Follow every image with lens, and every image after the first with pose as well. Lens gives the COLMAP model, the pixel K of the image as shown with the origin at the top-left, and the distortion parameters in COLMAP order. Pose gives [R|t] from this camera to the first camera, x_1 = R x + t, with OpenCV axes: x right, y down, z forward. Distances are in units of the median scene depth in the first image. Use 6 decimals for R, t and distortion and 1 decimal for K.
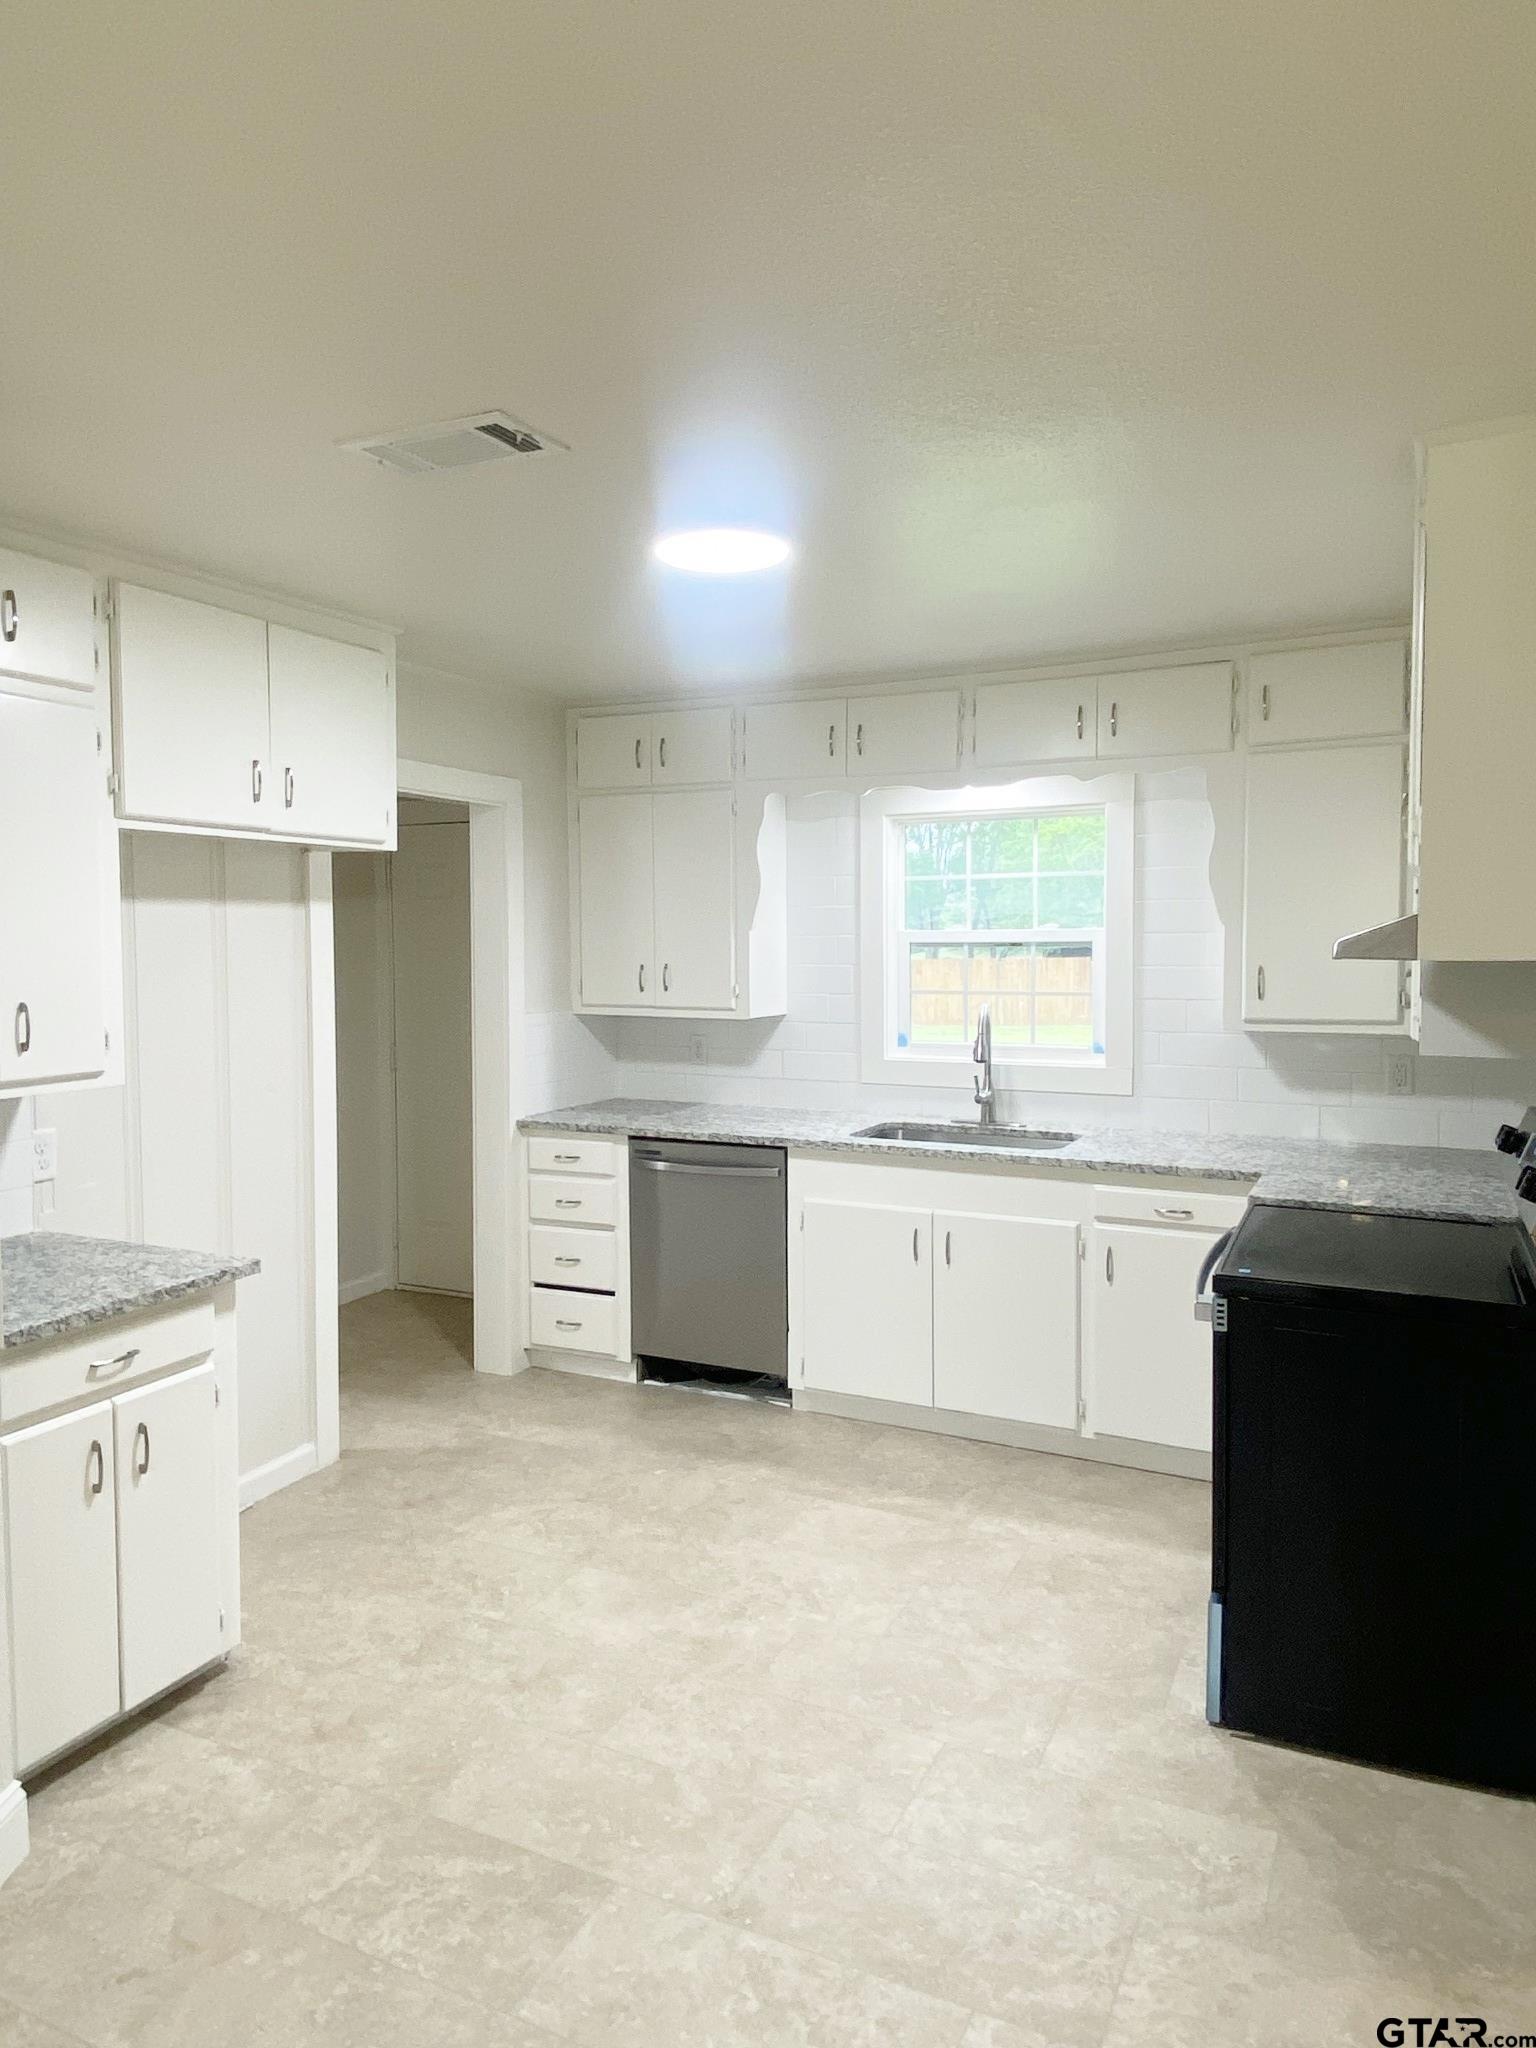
lens RADIAL K [[1326.6, 0, 768.0], [0, 1326.6, 1024.0], [0, 0, 1]] dist [-0.000549, -0.000707]
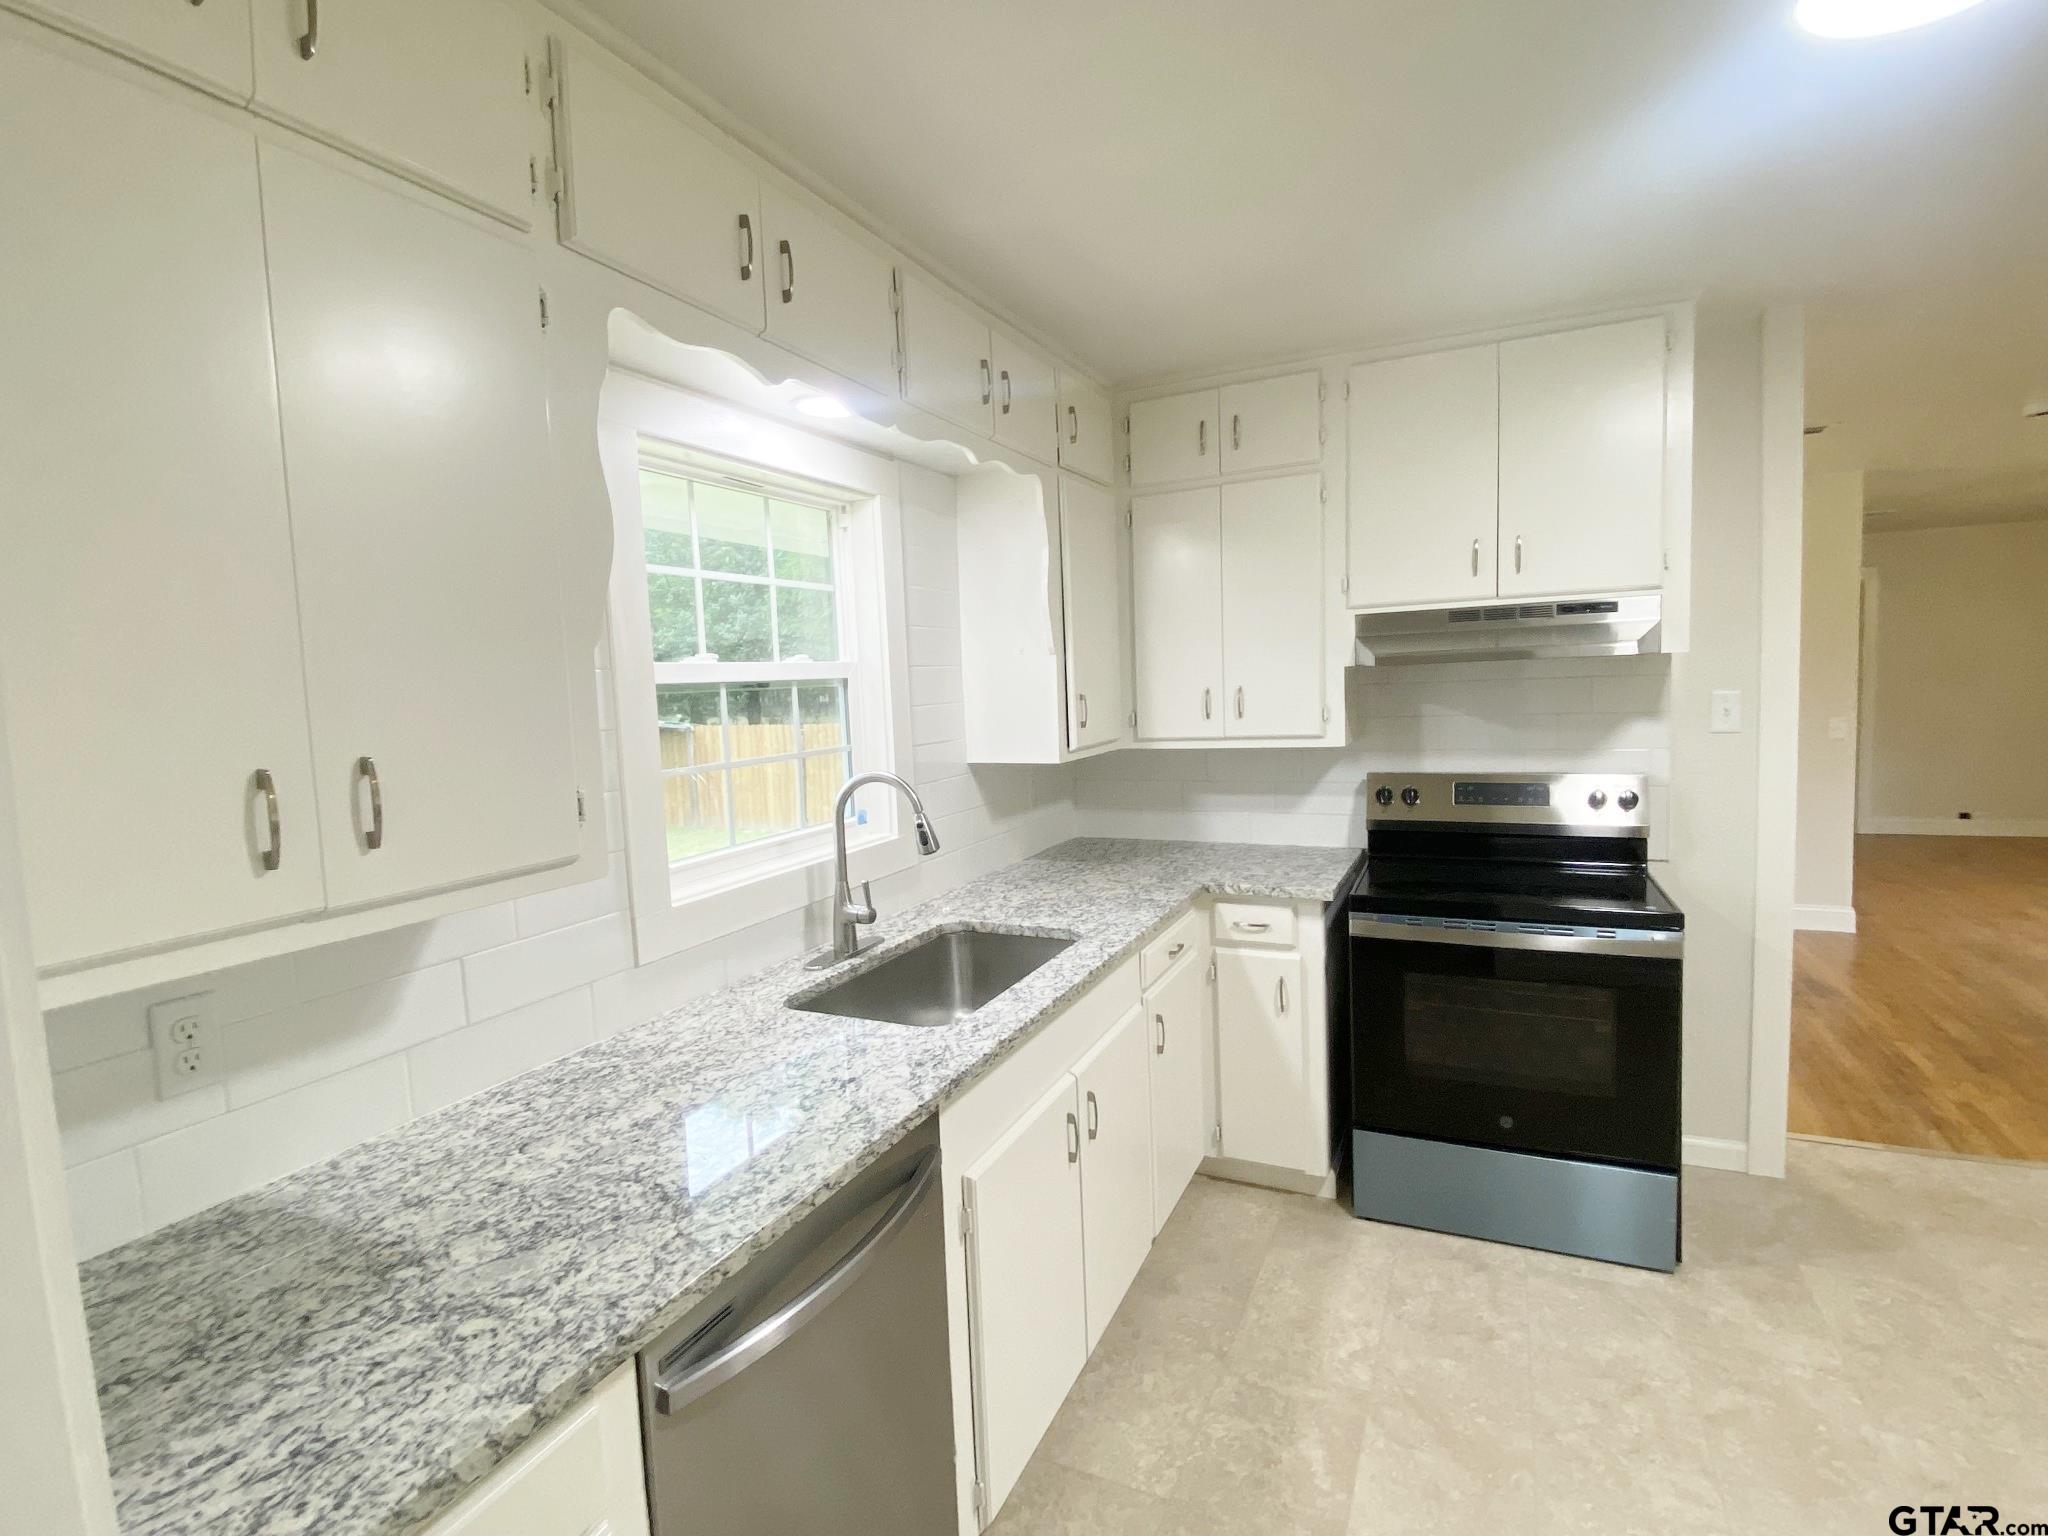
lens RADIAL K [[999.8, 0, 1024.0], [0, 999.8, 768.0], [0, 0, 1]] dist [0.018403, -0.021288]
pose [[-0.011371, -0.097739, 0.995147, -0.413665], [0.100754, 0.990035, 0.098388, -0.073595], [-0.994846, 0.101383, -0.001410, 1.168974]]
